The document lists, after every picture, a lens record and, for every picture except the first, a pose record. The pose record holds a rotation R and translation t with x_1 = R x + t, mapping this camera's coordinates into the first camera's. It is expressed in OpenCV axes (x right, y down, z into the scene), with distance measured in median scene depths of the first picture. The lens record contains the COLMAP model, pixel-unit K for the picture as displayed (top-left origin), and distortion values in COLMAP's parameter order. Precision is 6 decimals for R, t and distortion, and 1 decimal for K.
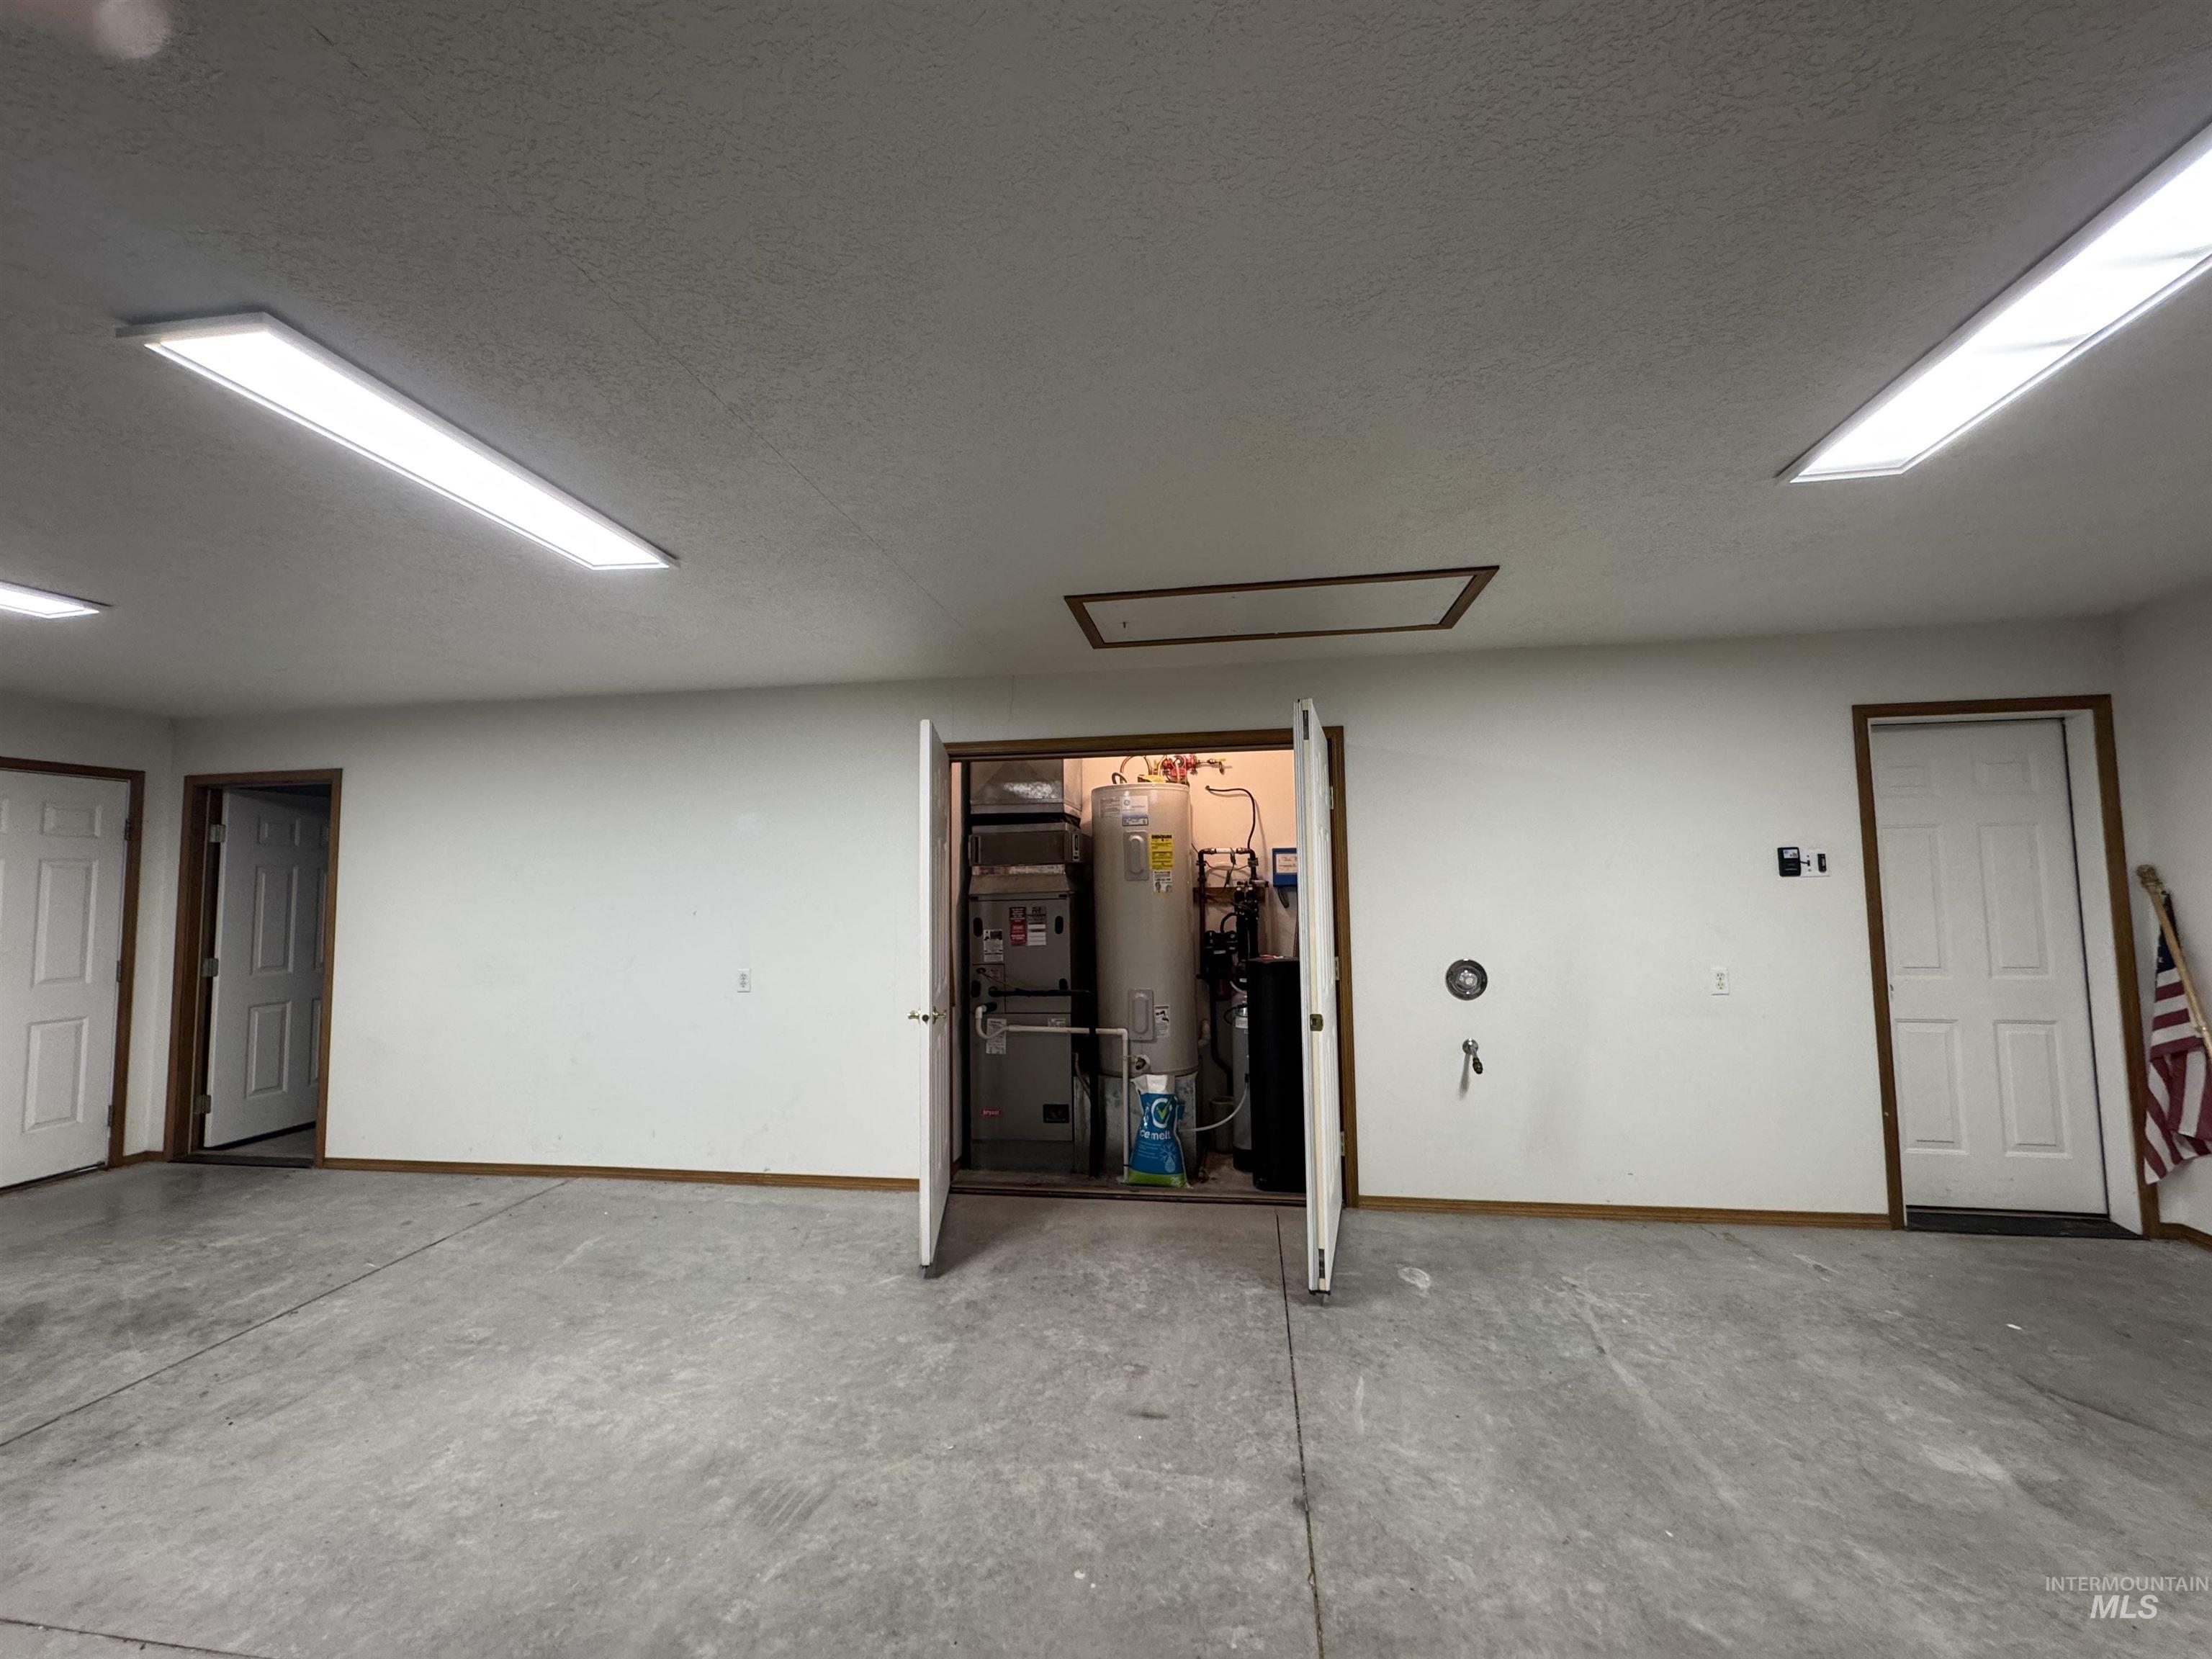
lens RADIAL K [[884.1, 0, 1103.4], [0, 884.1, 830.7], [0, 0, 1]] dist [-0.003975, 0.000776]
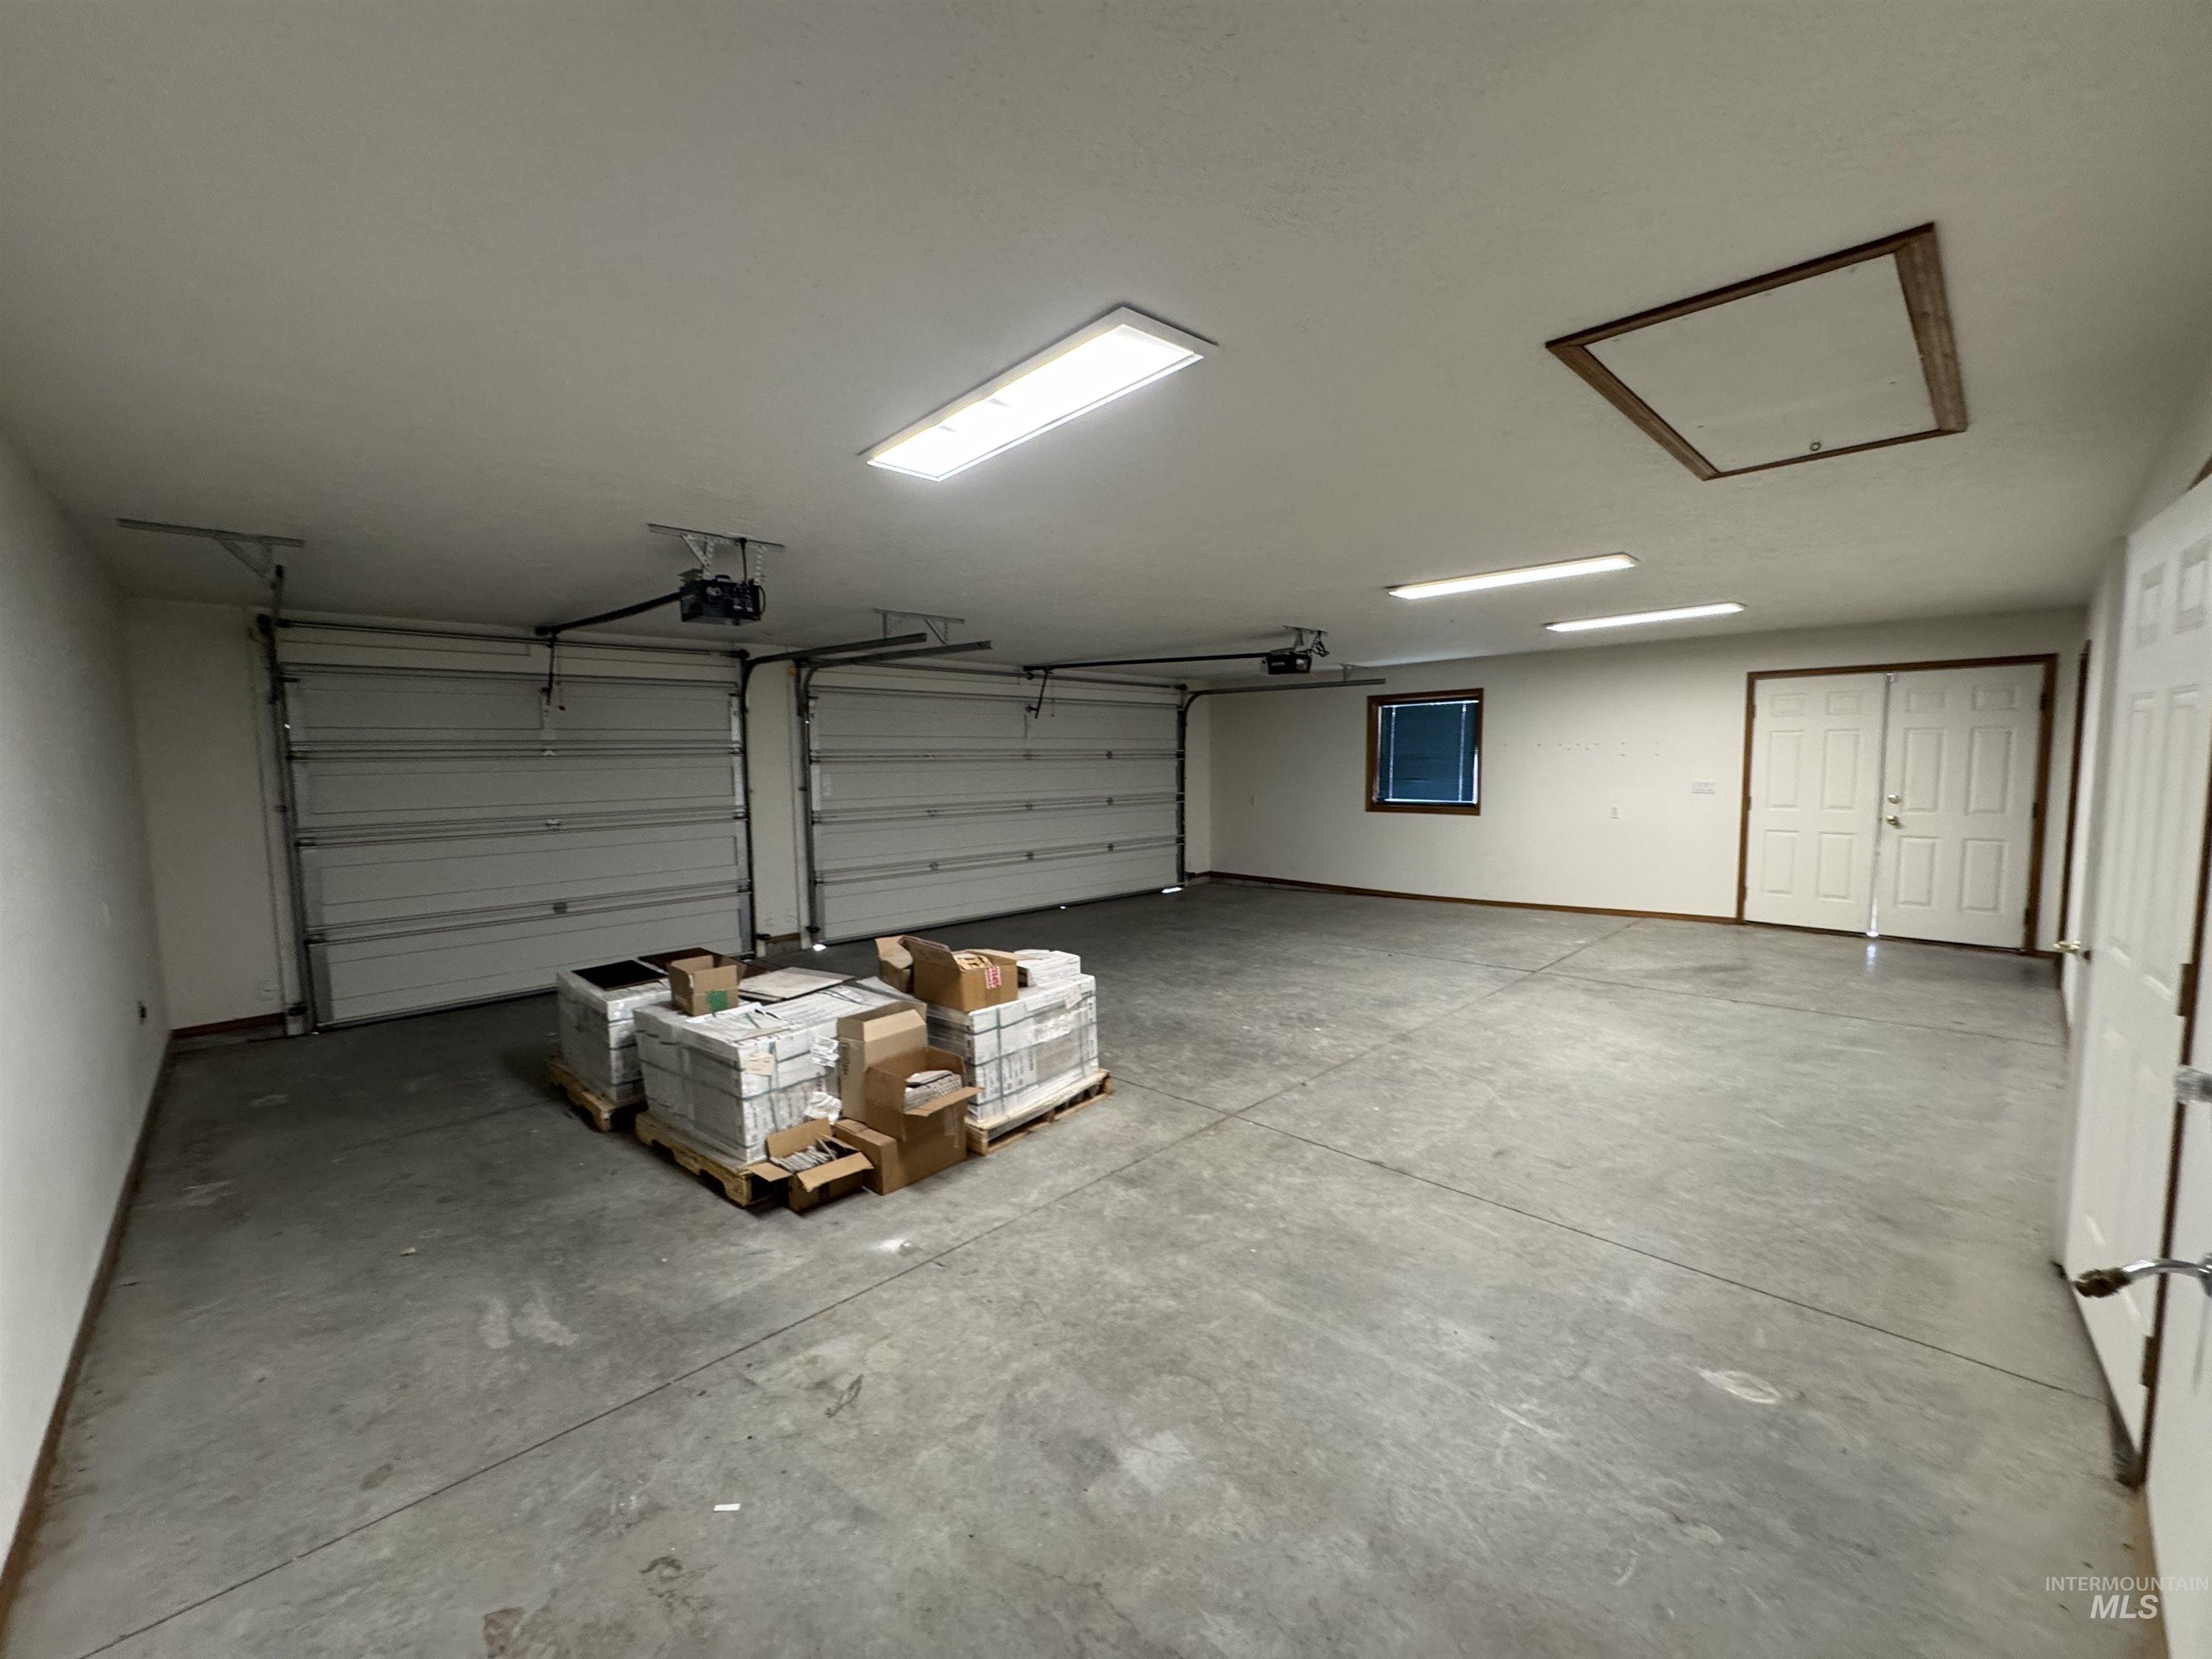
lens RADIAL K [[884.1, 0, 1103.4], [0, 884.1, 830.7], [0, 0, 1]] dist [-0.003975, 0.000776]
pose [[-0.606514, 0.090917, -0.789858, 1.586711], [0.074174, 0.995578, 0.057640, 0.023732], [0.791606, -0.023627, -0.610575, 1.452029]]
